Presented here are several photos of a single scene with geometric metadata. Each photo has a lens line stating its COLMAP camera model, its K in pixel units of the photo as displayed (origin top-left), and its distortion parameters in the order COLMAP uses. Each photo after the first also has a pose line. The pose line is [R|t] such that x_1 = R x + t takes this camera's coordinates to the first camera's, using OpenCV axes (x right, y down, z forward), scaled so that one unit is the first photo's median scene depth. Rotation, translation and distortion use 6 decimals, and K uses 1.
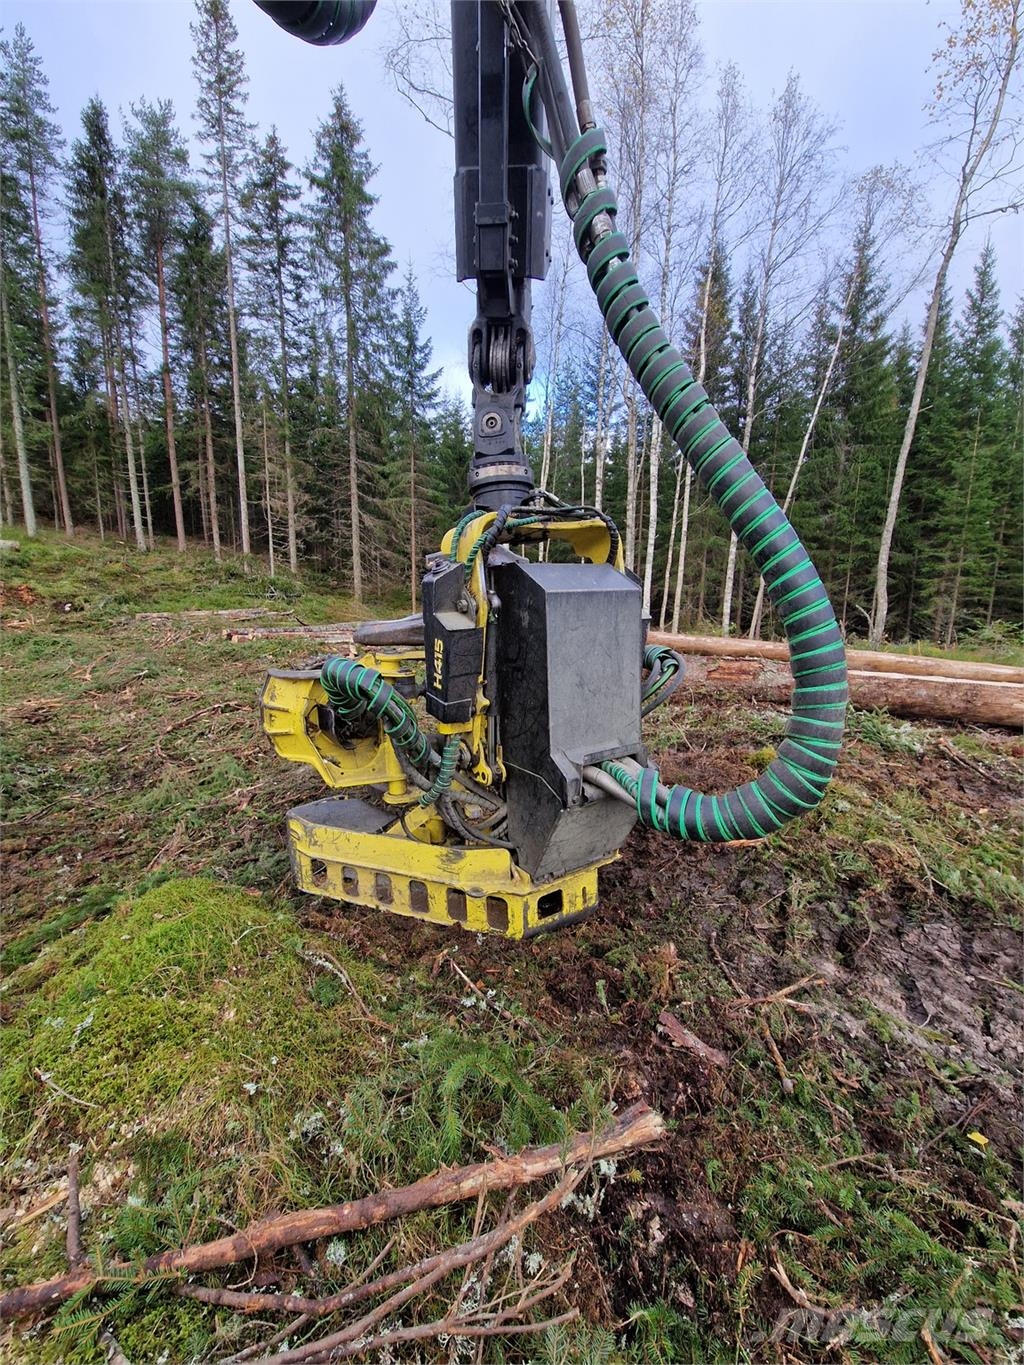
lens RADIAL K [[552.1, 0, 508.6], [0, 552.1, 683.4], [0, 0, 1]] dist [0.012063, -0.007910]
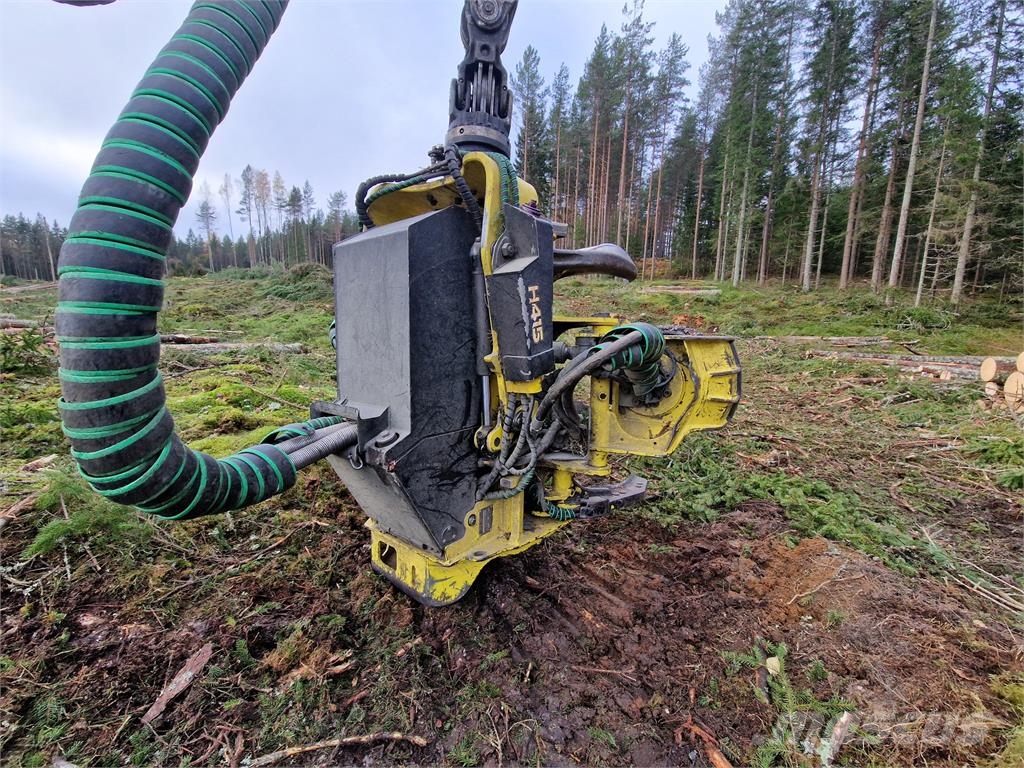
lens RADIAL K [[414.2, 0, 513.0], [0, 414.2, 387.7], [0, 0, 1]] dist [0.012063, -0.007910]
pose [[0.320096, 0.152585, -0.935017, 0.066233], [-0.169467, 0.980248, 0.101950, -0.002339], [0.932105, 0.125821, 0.339631, 0.072472]]
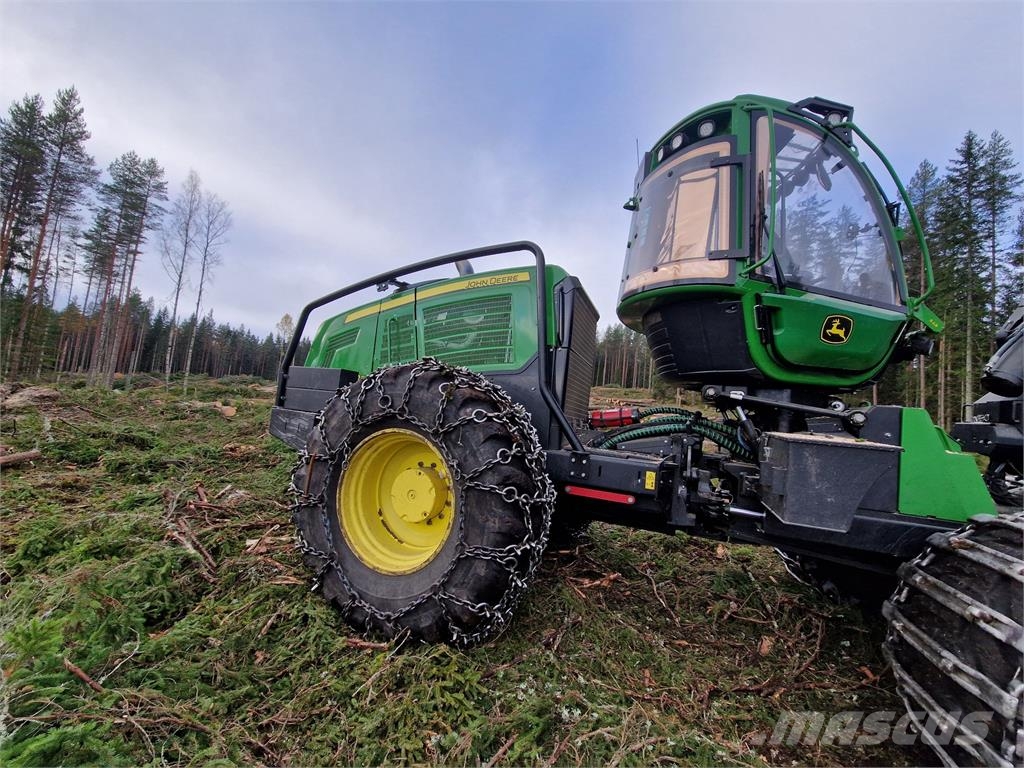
lens RADIAL K [[414.2, 0, 512.5], [0, 414.2, 386.6], [0, 0, 1]] dist [0.012063, -0.007910]
pose [[0.142473, -0.086519, -0.986010, 0.045051], [-0.259463, 0.958072, -0.121558, 0.038495], [0.955186, 0.273152, 0.114051, -0.293217]]
